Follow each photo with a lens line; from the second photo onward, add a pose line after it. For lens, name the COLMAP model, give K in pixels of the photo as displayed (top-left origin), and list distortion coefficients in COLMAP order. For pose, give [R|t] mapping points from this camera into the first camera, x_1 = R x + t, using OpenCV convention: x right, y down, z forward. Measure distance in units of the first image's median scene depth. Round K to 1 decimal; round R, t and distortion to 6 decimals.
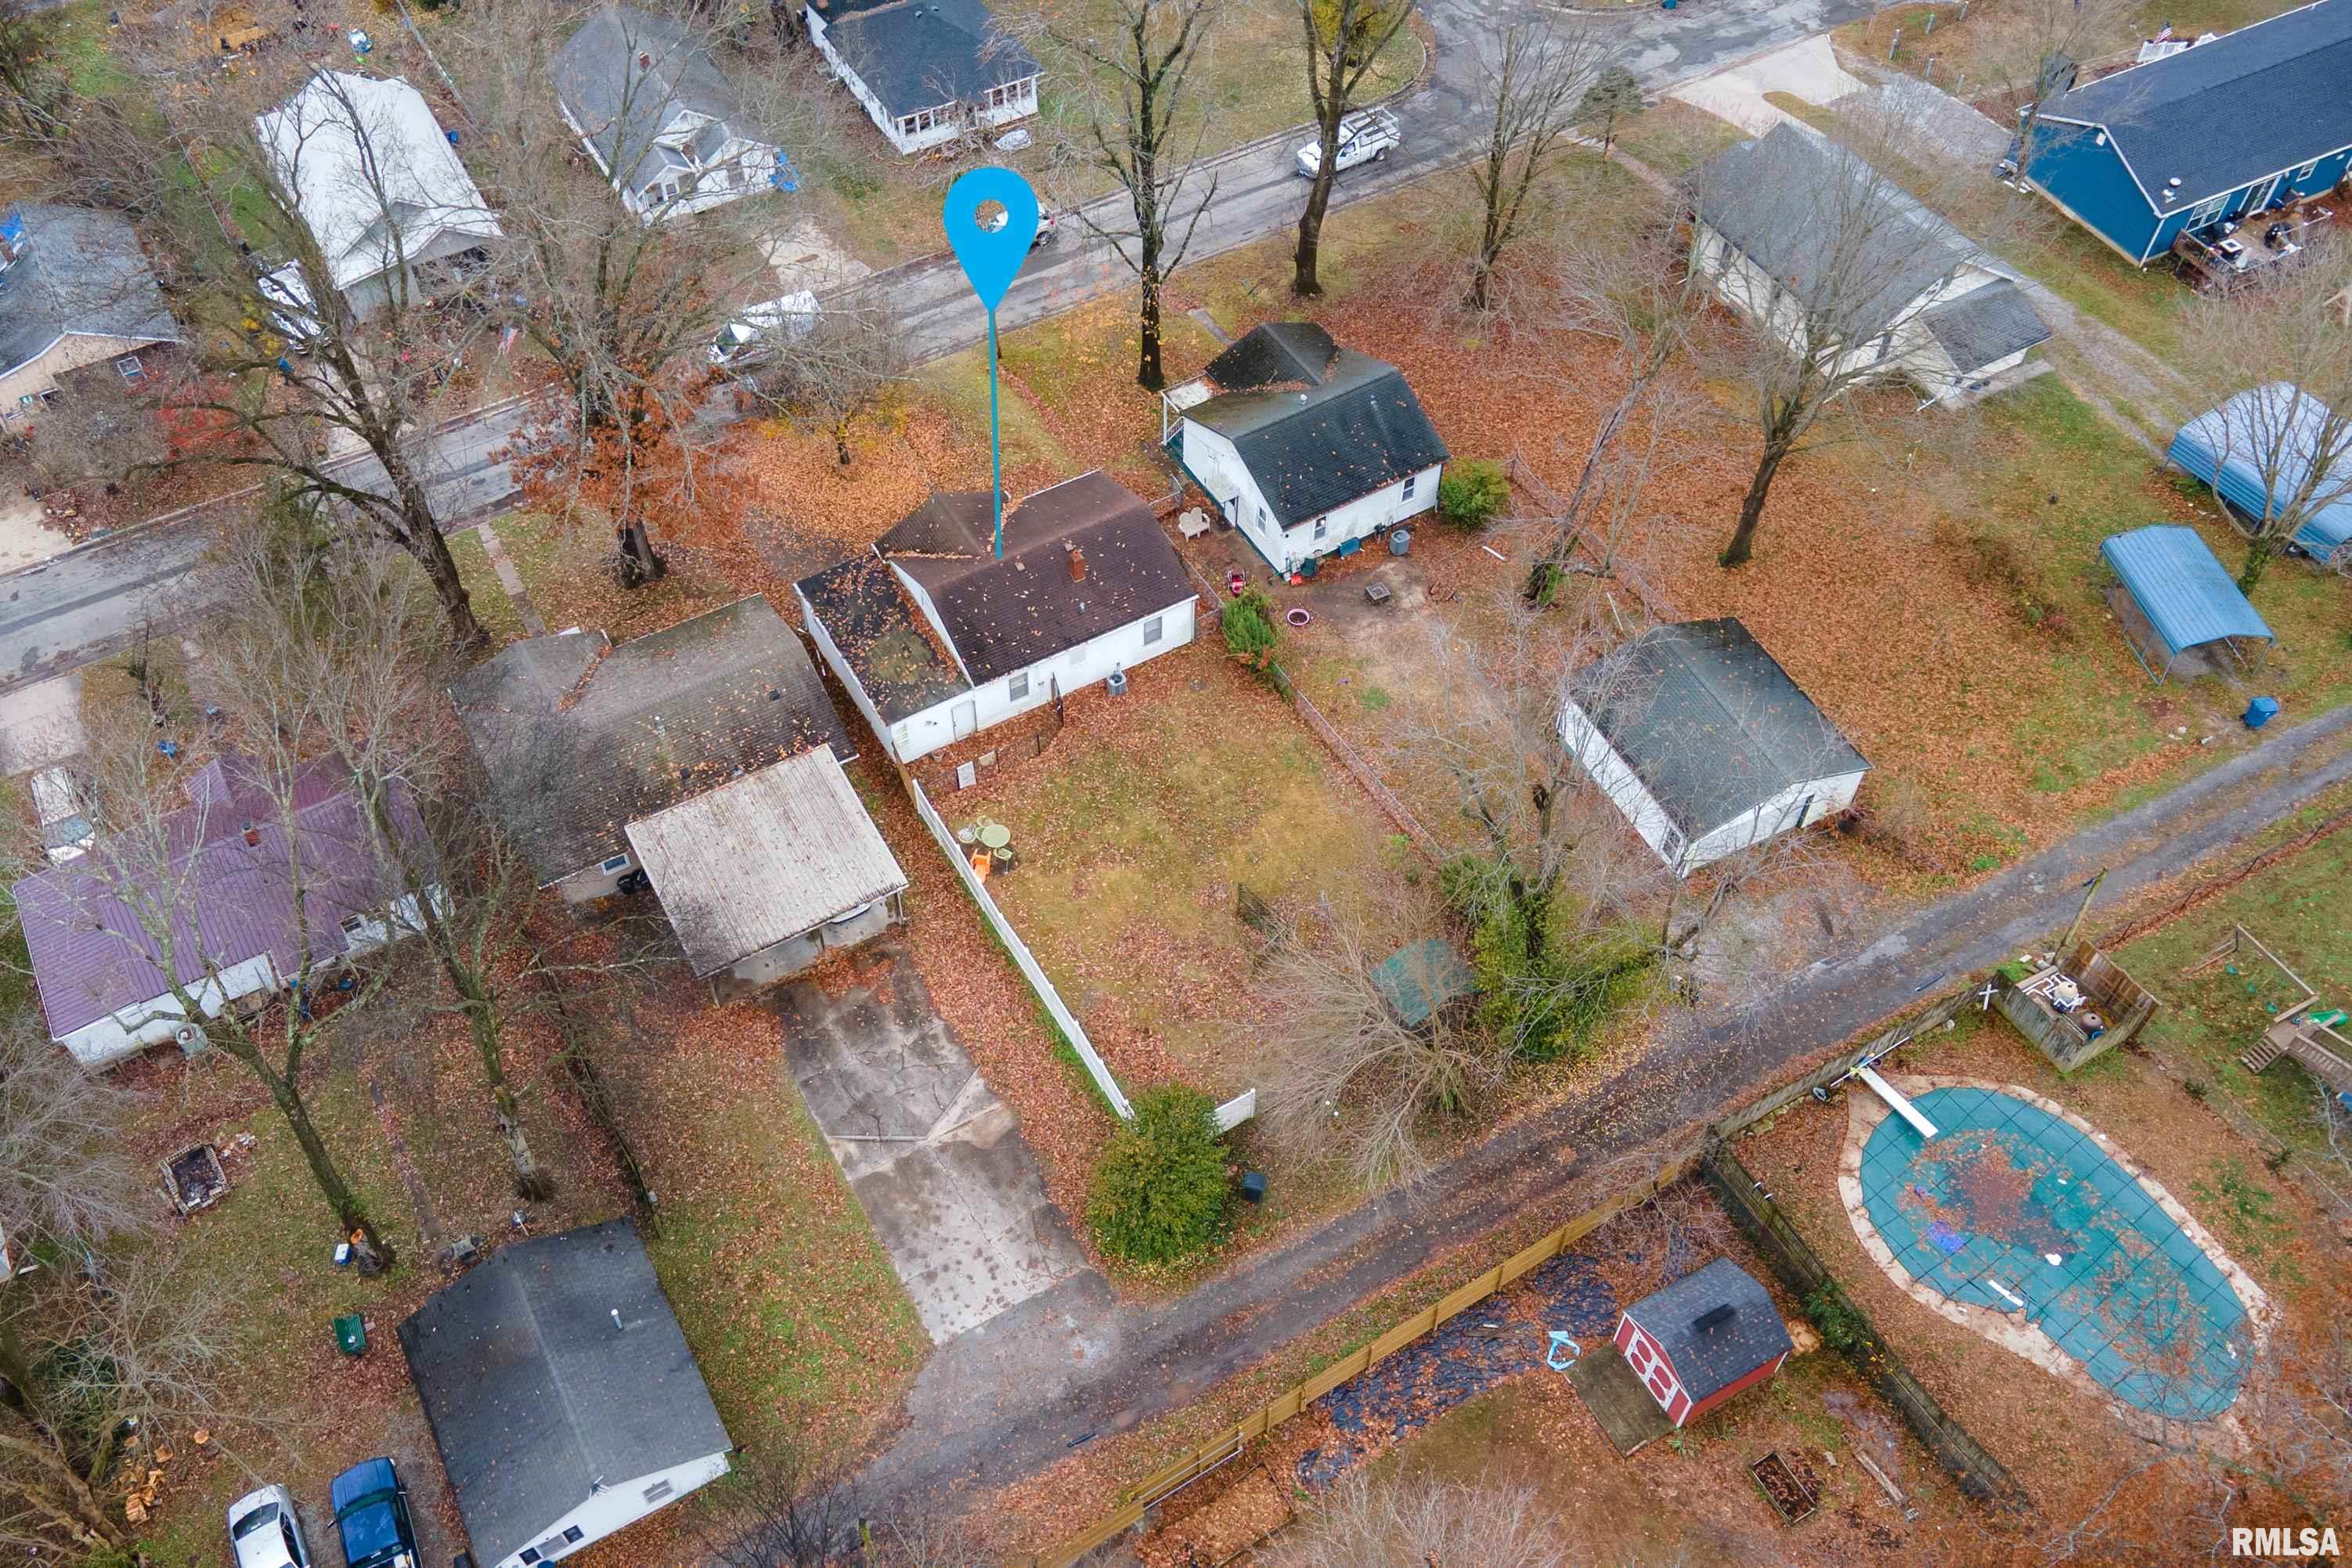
lens RADIAL K [[2183.0, 0, 1109.6], [0, 2183.0, 823.4], [0, 0, 1]] dist [0.045671, 0.001211]
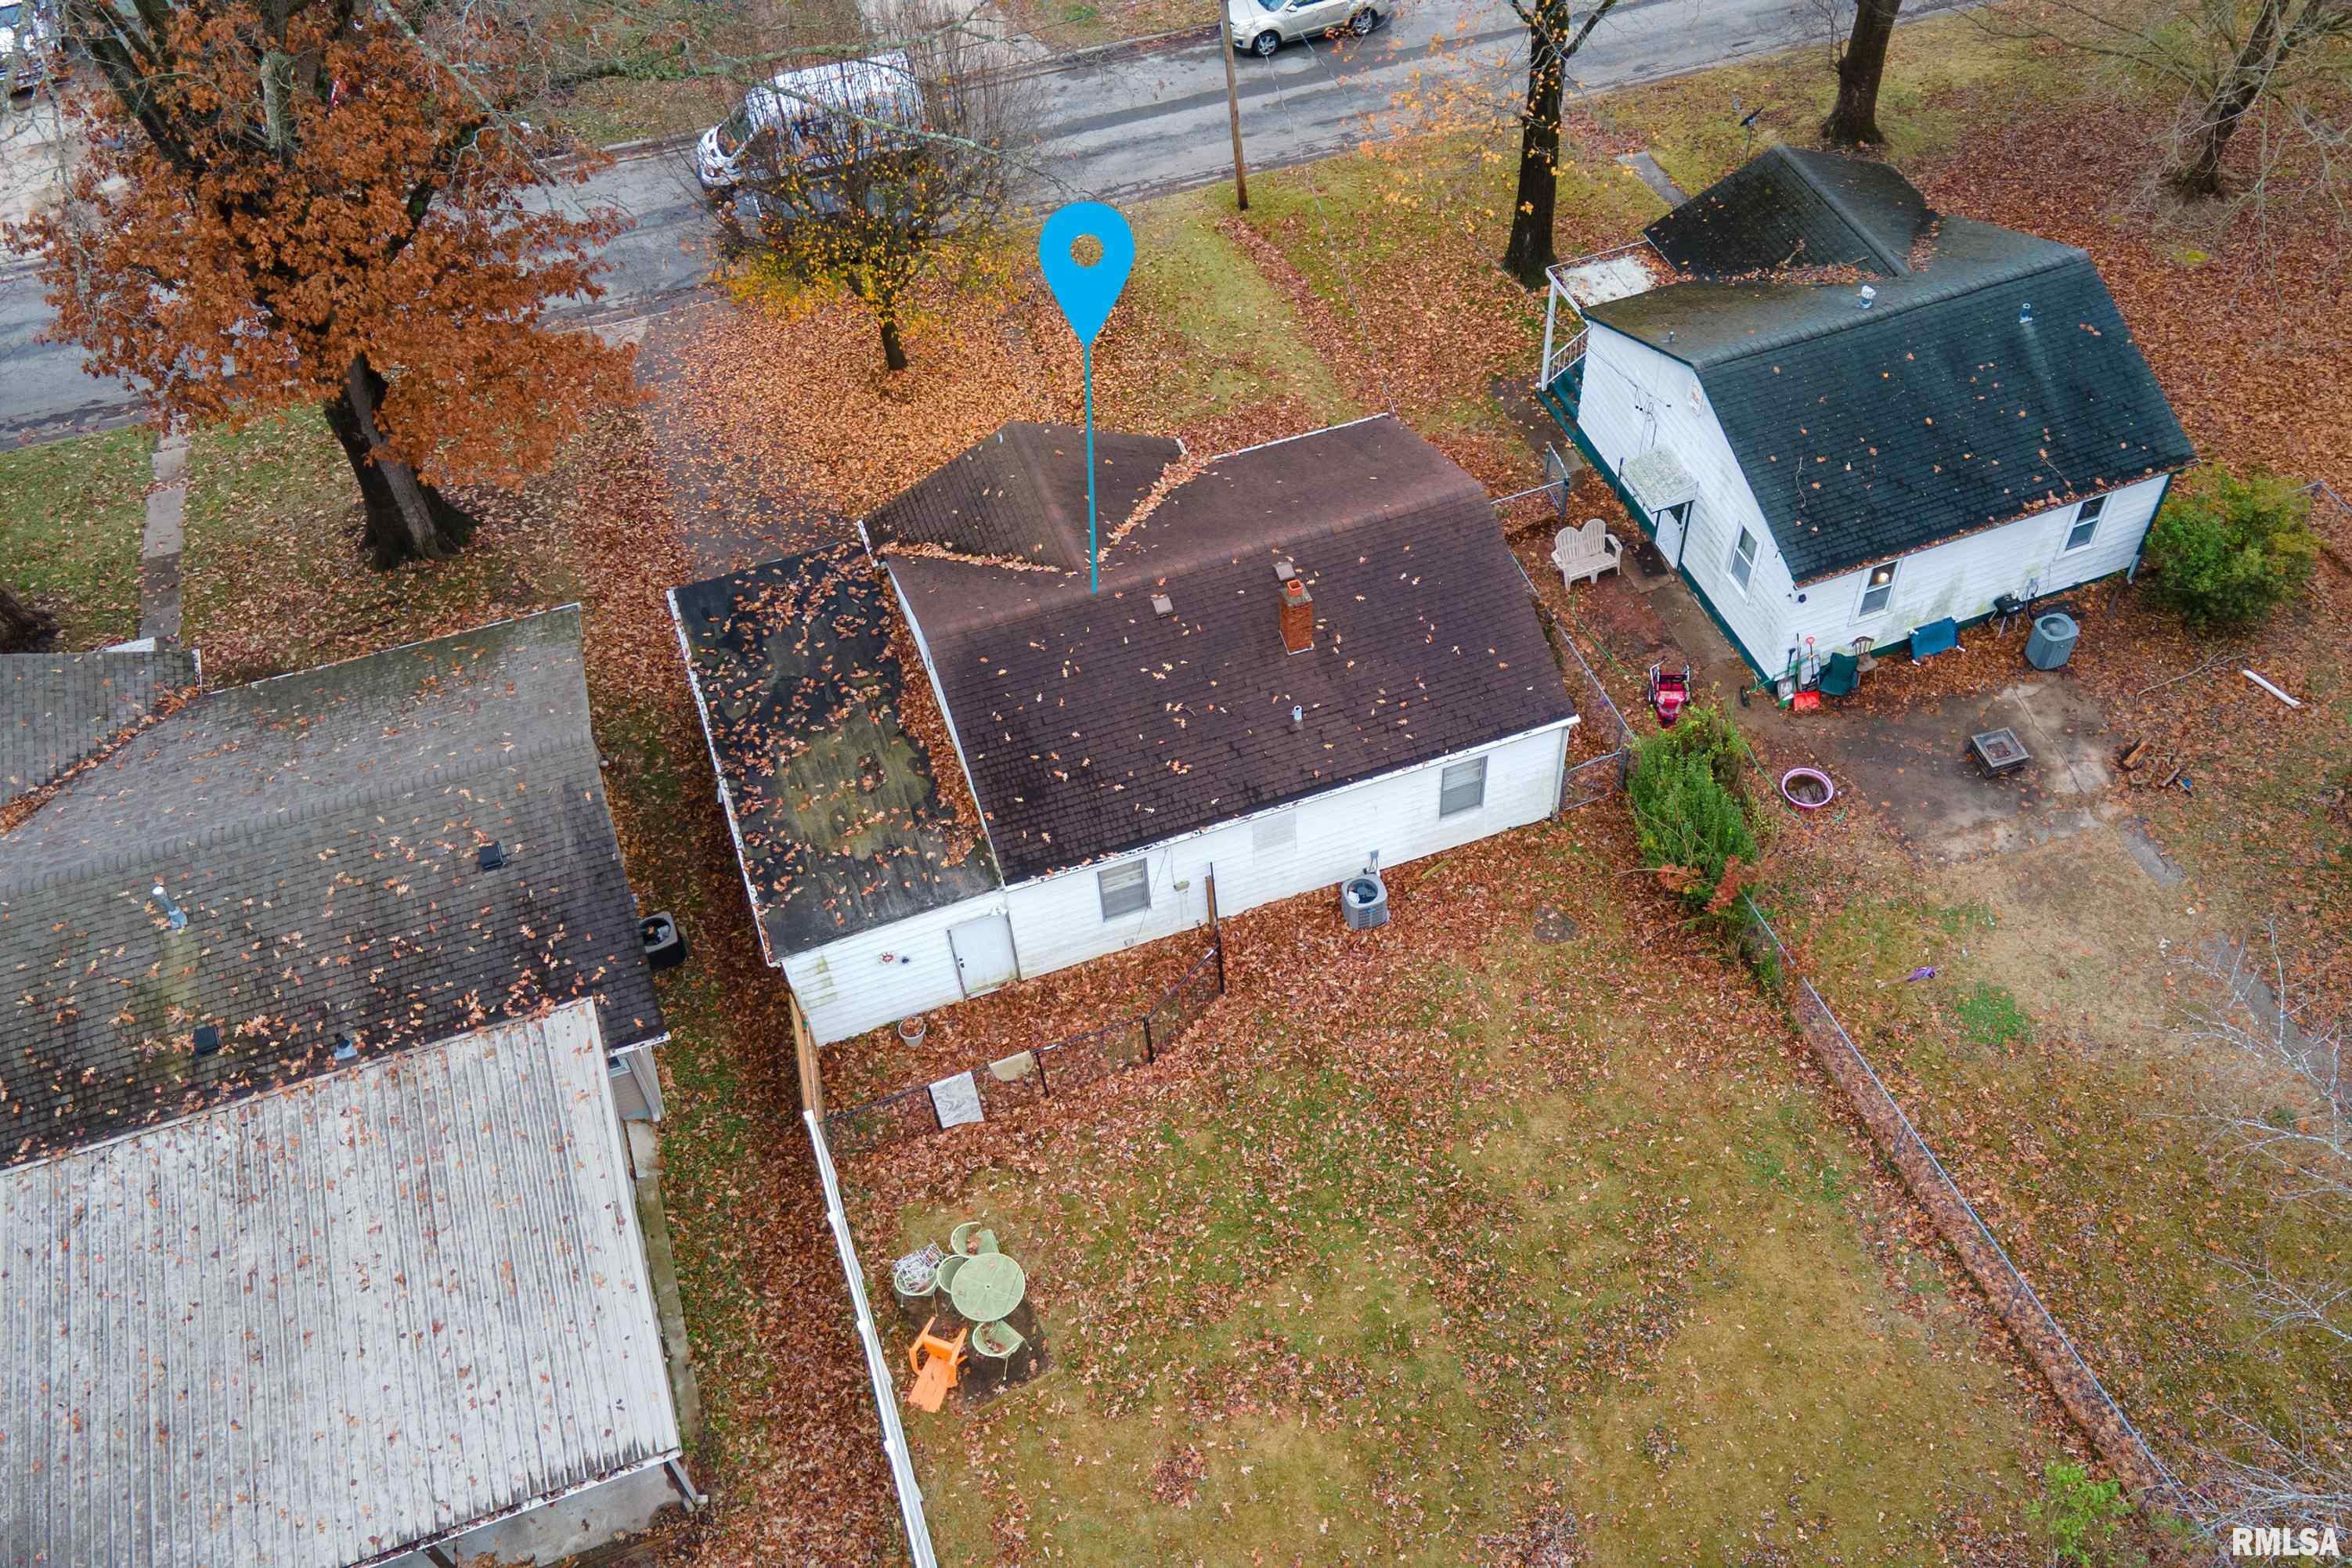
lens RADIAL K [[2121.5, 0, 1269.9], [0, 2121.5, 783.6], [0, 0, 1]] dist [0.013736, 0.000547]
pose [[0.989566, 0.110222, -0.092790, 0.020826], [-0.113797, 0.992917, -0.034147, -0.070798], [0.088369, 0.044350, 0.995100, 0.589245]]
